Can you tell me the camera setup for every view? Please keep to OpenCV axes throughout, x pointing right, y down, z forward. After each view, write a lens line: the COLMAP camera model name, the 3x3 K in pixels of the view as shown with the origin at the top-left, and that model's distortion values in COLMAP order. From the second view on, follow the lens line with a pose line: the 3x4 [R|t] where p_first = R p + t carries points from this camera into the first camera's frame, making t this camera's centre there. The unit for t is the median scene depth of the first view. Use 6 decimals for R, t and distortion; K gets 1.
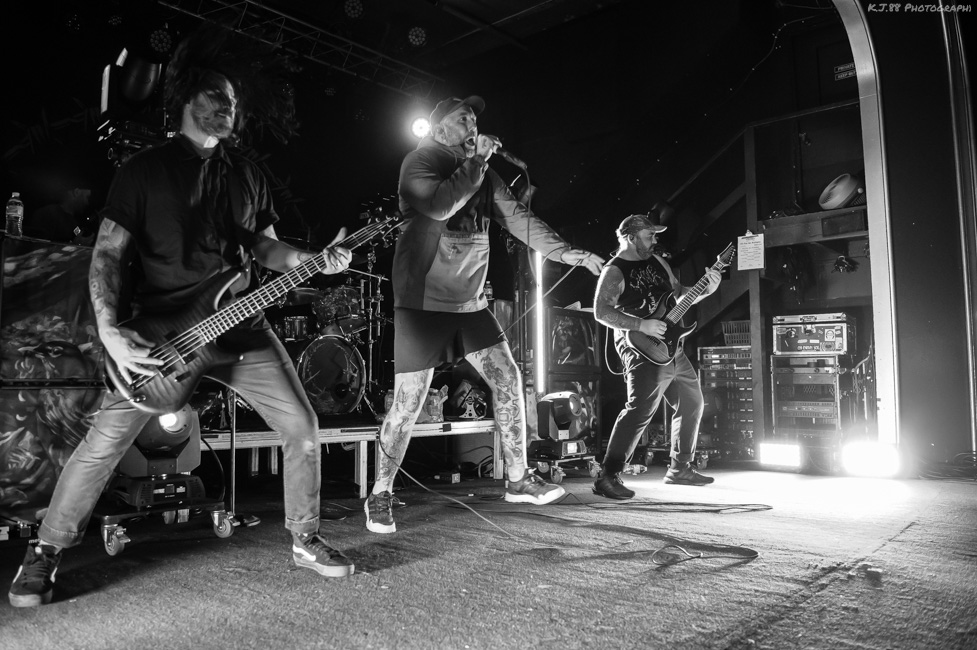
lens RADIAL K [[739.0, 0, 465.5], [0, 739.0, 319.8], [0, 0, 1]] dist [-0.060487, -0.000432]
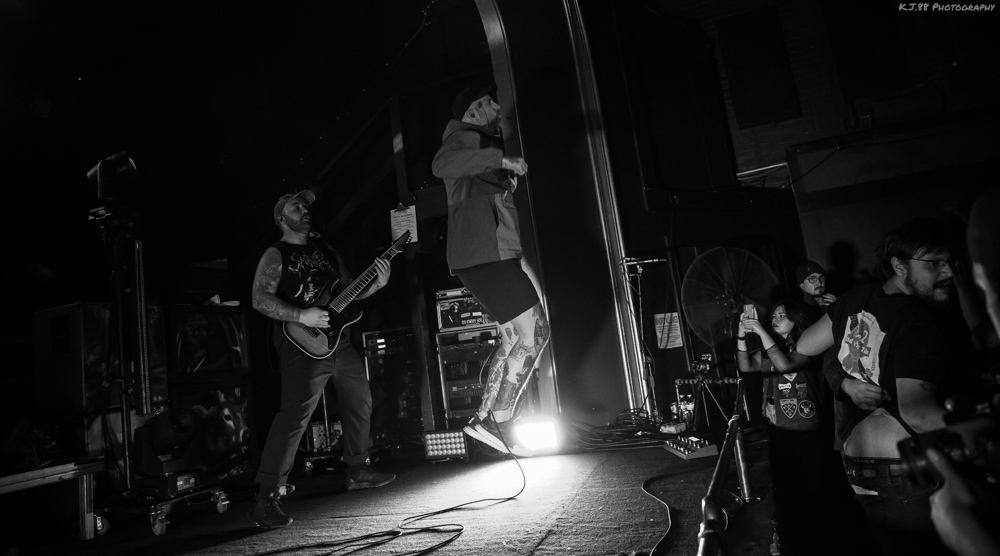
lens RADIAL K [[693.3, 0, 505.6], [0, 693.3, 220.7], [0, 0, 1]] dist [-0.072750, 0.002353]
pose [[0.913025, -0.051071, 0.404694, 0.145278], [0.099230, 0.990136, -0.098919, 0.001772], [-0.395650, 0.130474, 0.909086, 0.136927]]
